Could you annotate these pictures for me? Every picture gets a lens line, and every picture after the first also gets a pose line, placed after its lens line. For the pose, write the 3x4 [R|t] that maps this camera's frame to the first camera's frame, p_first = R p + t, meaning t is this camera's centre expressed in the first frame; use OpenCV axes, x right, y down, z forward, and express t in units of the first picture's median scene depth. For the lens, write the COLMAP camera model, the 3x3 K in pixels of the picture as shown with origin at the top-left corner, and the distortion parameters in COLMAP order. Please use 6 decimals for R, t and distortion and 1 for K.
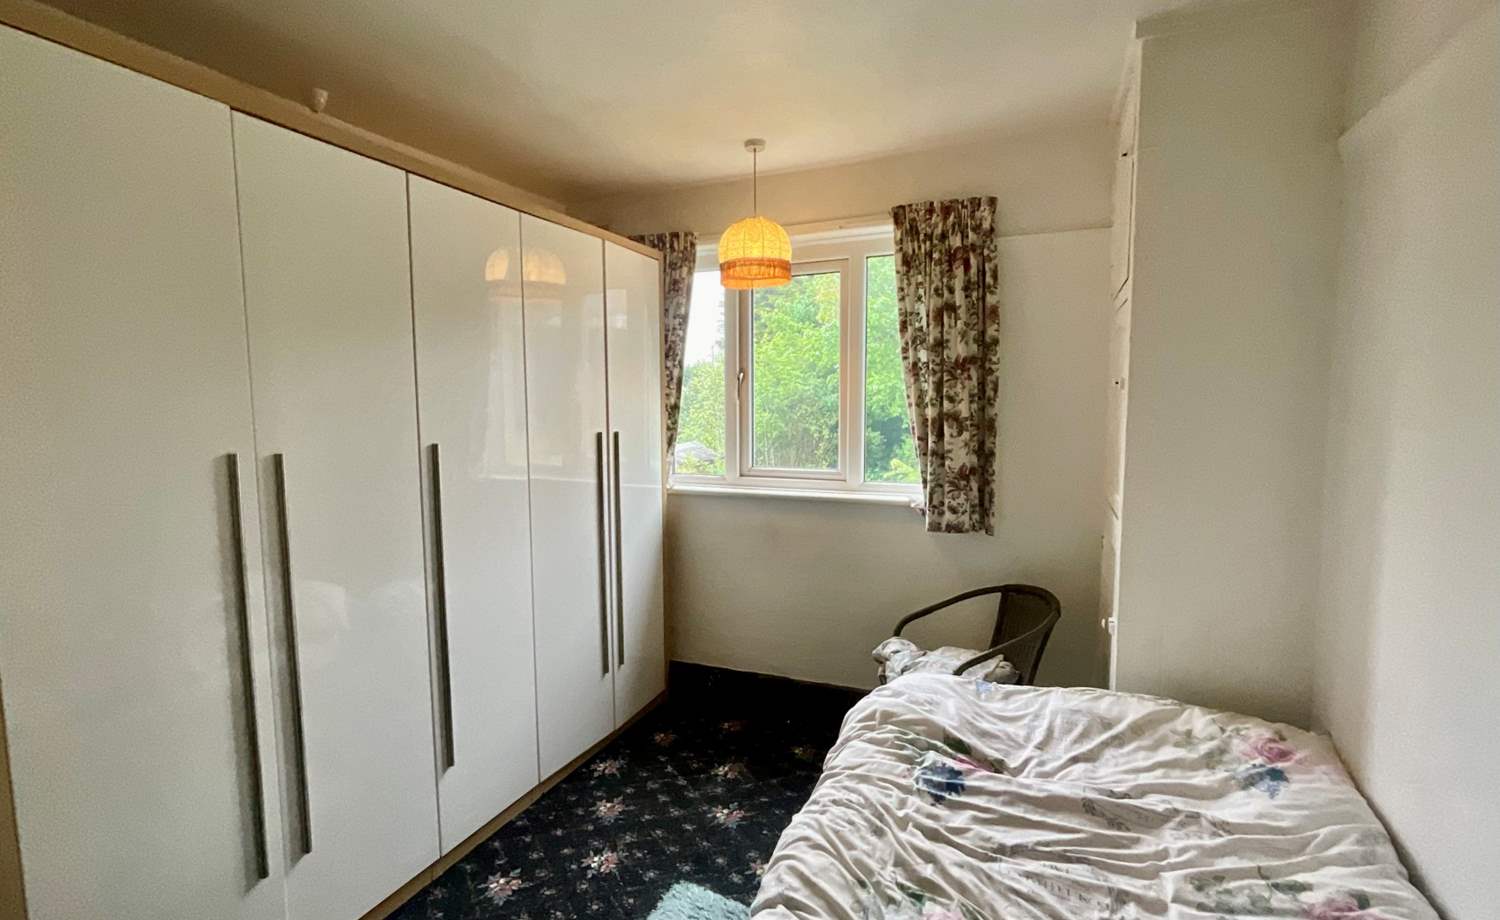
lens RADIAL K [[659.6, 0, 727.6], [0, 659.6, 468.3], [0, 0, 1]] dist [-0.020528, 0.012966]
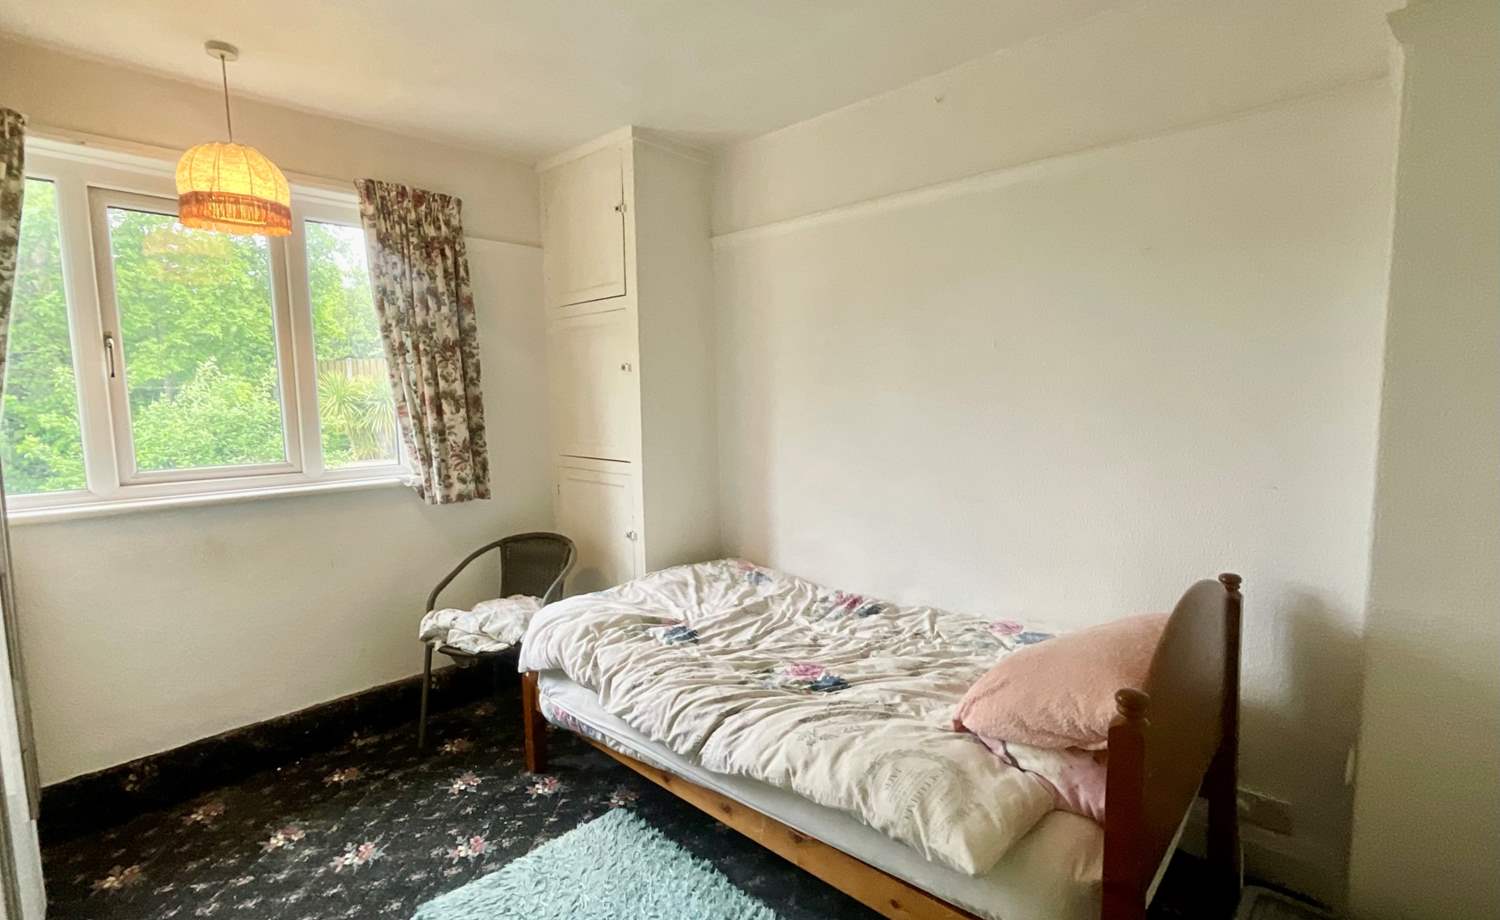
lens RADIAL K [[659.6, 0, 727.6], [0, 659.6, 468.3], [0, 0, 1]] dist [-0.020528, 0.012966]
pose [[0.389298, -0.103780, 0.915247, -0.485387], [0.098806, 0.992604, 0.070525, 0.009851], [-0.915797, 0.062977, 0.396673, 0.162388]]
